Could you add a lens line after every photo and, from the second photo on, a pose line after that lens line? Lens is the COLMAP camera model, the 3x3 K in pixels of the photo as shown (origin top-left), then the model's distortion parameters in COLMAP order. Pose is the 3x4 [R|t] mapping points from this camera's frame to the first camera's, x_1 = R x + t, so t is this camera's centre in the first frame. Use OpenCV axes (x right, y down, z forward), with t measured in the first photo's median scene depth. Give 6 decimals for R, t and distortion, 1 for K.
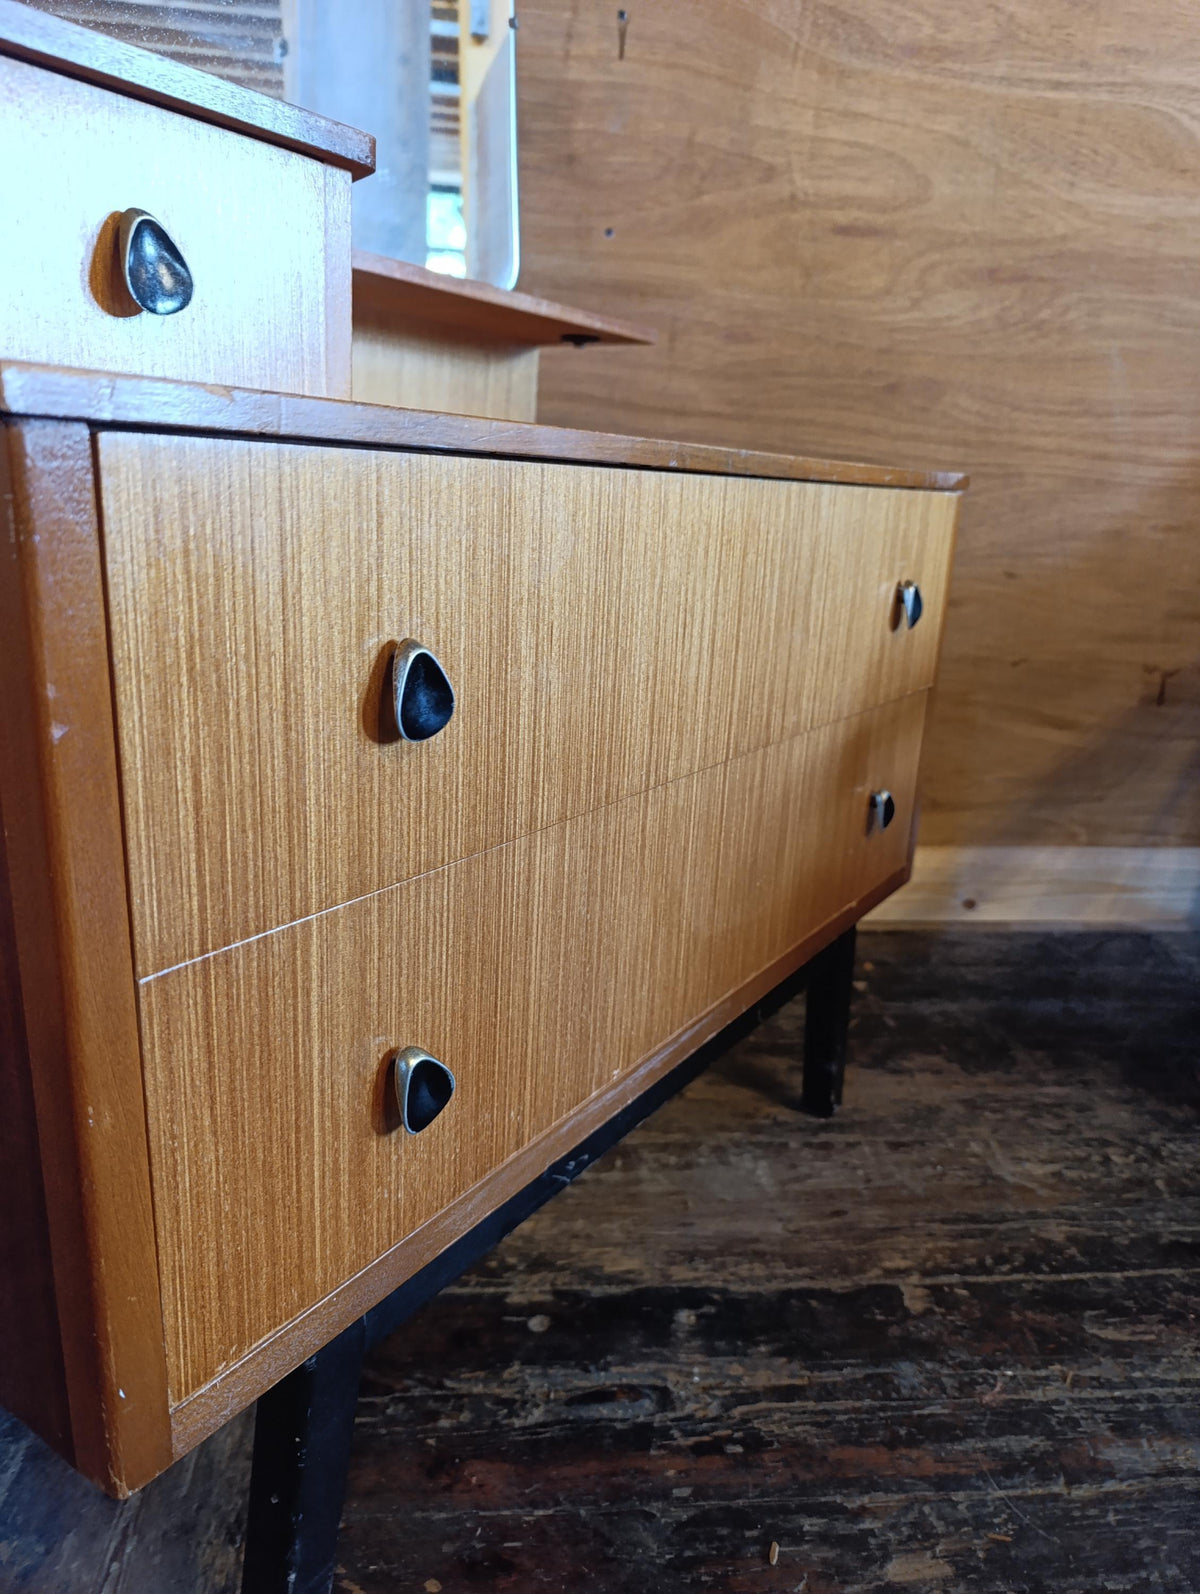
lens RADIAL K [[1113.1, 0, 605.1], [0, 1113.1, 794.6], [0, 0, 1]] dist [0.004529, -0.020195]
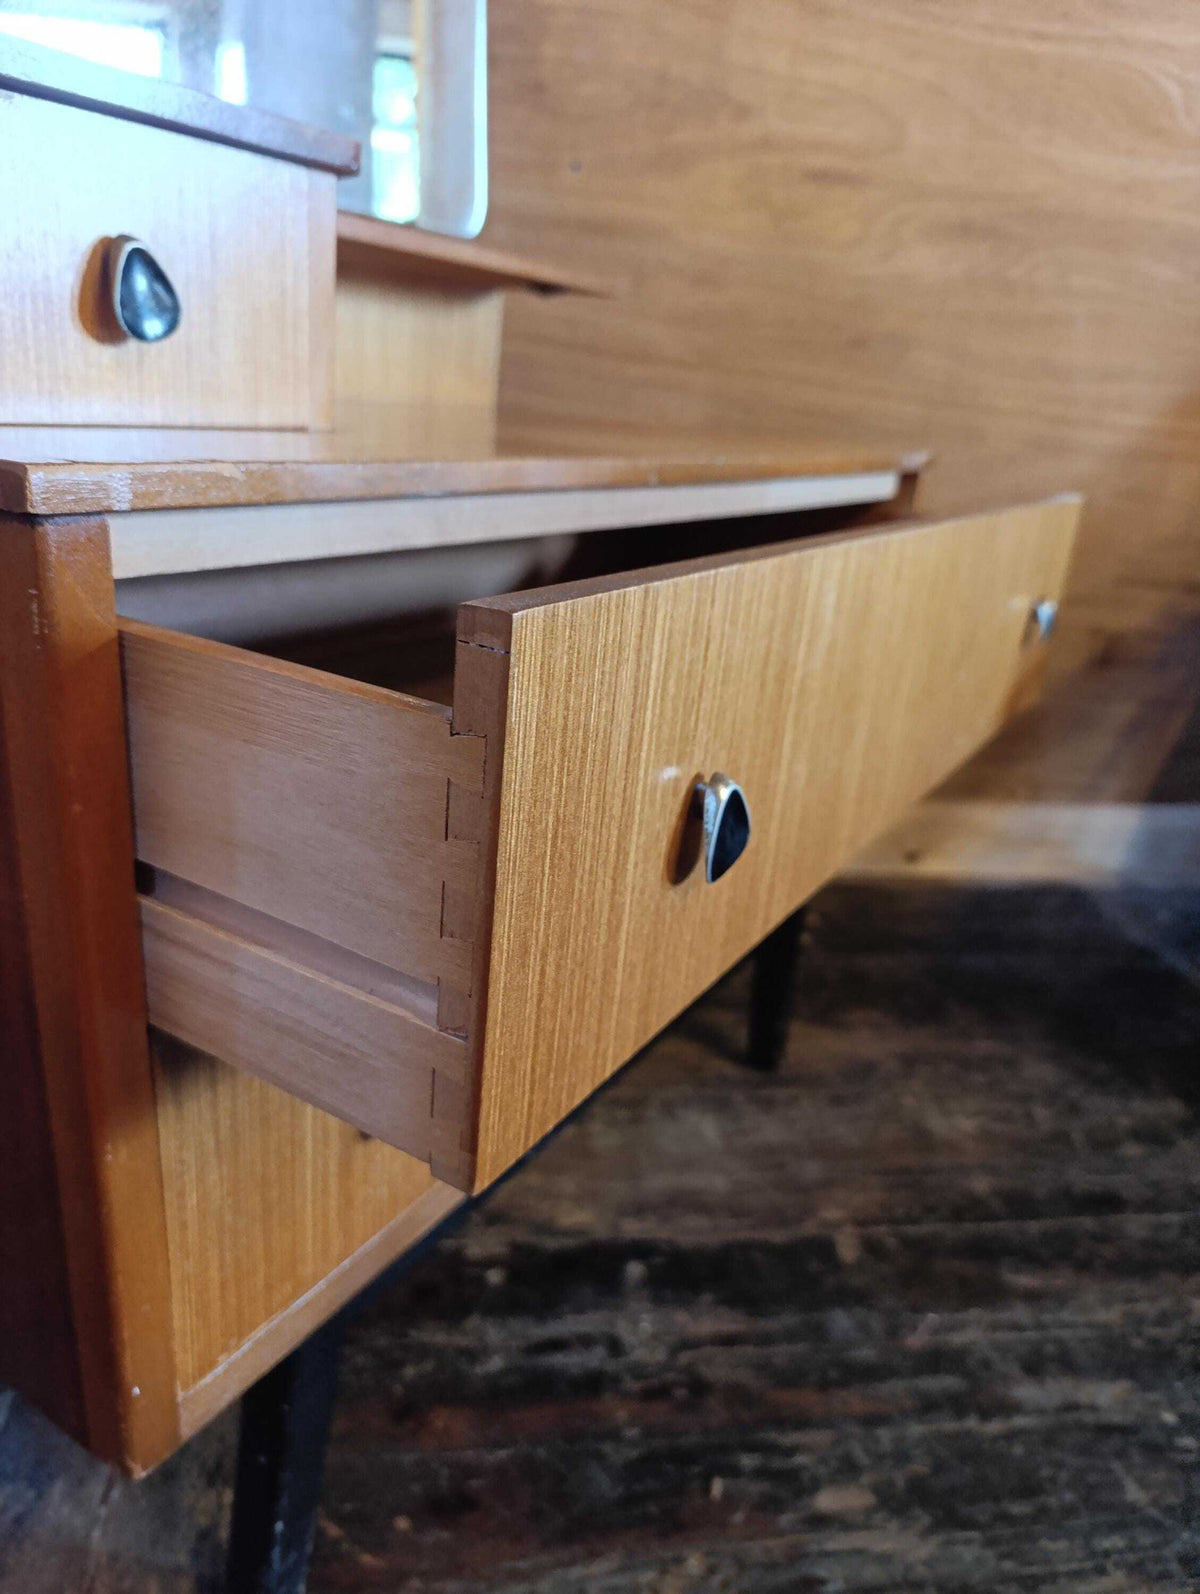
lens RADIAL K [[1135.1, 0, 610.8], [0, 1135.1, 806.2], [0, 0, 1]] dist [-0.007832, -0.021268]
pose [[0.998135, 0.017668, 0.058430, -0.023207], [-0.022698, 0.995988, 0.086565, -0.067596], [-0.056666, -0.087730, 0.994531, -0.036219]]
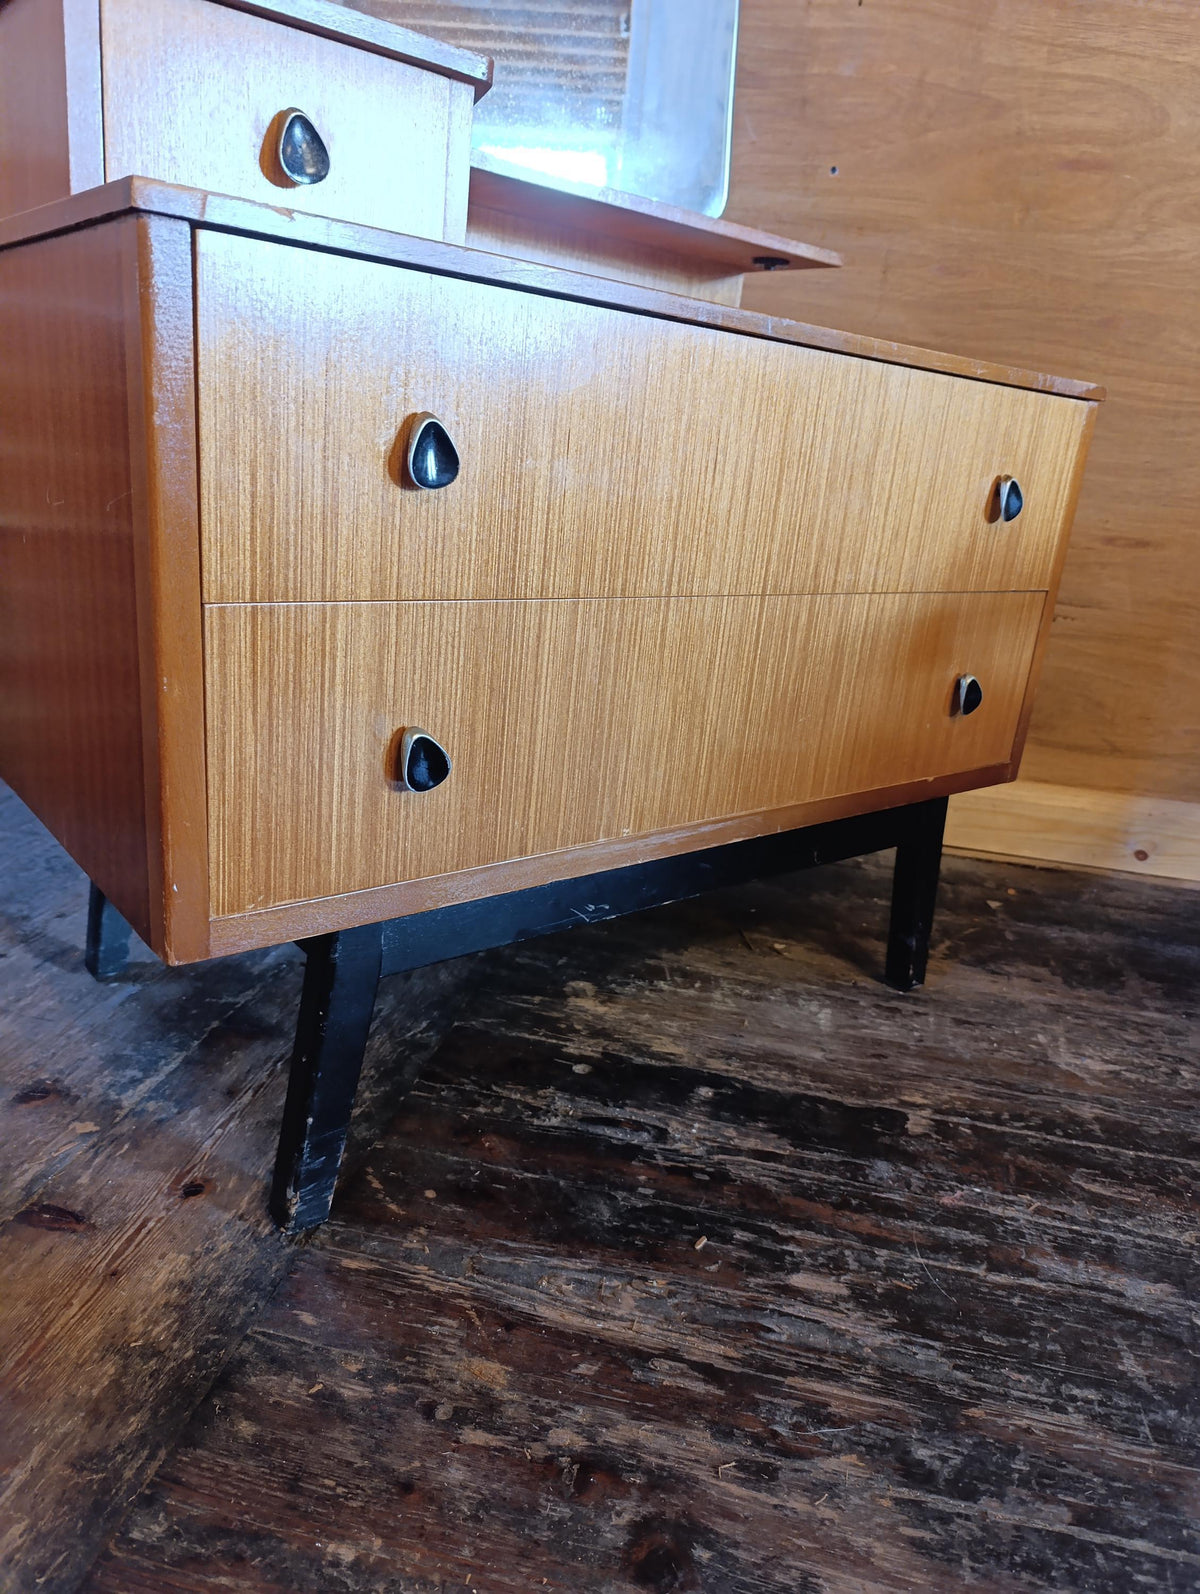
lens RADIAL K [[1102.1, 0, 605.6], [0, 1102.1, 795.3], [0, 0, 1]] dist [0.020355, -0.036273]
pose [[0.956085, 0.127109, -0.264093, 0.257279], [-0.122451, 0.991889, 0.034094, 0.145130], [0.266284, -0.000258, 0.963894, -0.152295]]
